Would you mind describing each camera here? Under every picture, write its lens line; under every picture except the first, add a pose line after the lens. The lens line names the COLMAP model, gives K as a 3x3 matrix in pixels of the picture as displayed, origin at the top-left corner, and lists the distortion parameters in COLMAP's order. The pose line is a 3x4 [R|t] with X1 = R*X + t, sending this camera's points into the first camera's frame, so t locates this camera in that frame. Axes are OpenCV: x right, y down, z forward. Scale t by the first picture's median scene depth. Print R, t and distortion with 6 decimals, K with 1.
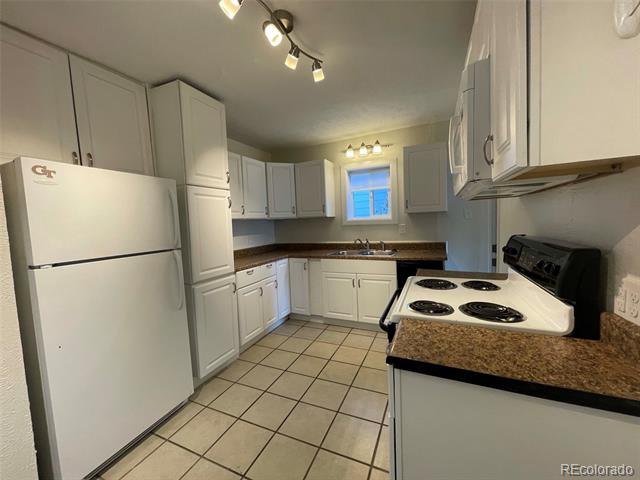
lens RADIAL K [[257.0, 0, 316.3], [0, 257.0, 240.9], [0, 0, 1]] dist [-0.001856, -0.000258]
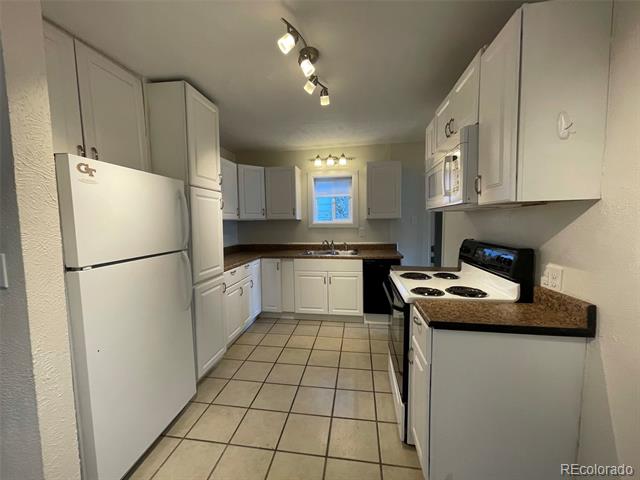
lens RADIAL K [[257.0, 0, 316.3], [0, 257.0, 240.9], [0, 0, 1]] dist [-0.001856, -0.000258]
pose [[0.963422, 0.006515, 0.267908, -0.237212], [-0.005641, 0.999976, -0.004033, -0.001468], [-0.267928, 0.002374, 0.963436, -0.079177]]
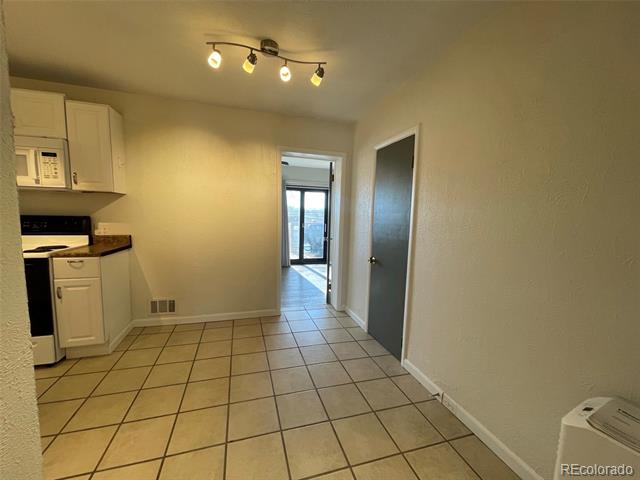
lens RADIAL K [[257.0, 0, 316.3], [0, 257.0, 240.9], [0, 0, 1]] dist [-0.001856, -0.000258]
pose [[-0.655859, -0.051614, 0.753117, -1.053278], [0.056087, 0.991571, 0.116799, 0.041105], [-0.752797, 0.118844, -0.647436, 0.326498]]
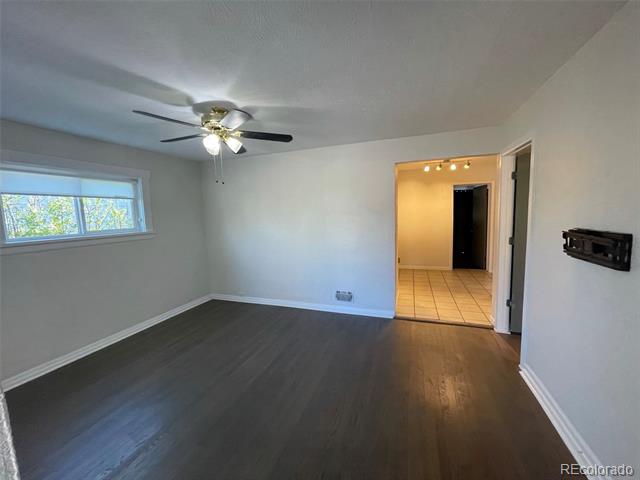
lens RADIAL K [[257.0, 0, 316.3], [0, 257.0, 240.9], [0, 0, 1]] dist [-0.001856, -0.000258]
pose [[-0.066183, -0.055625, 0.996256, -2.294930], [0.104075, 0.992614, 0.062336, -0.013400], [-0.992365, 0.107811, -0.059905, 1.056151]]
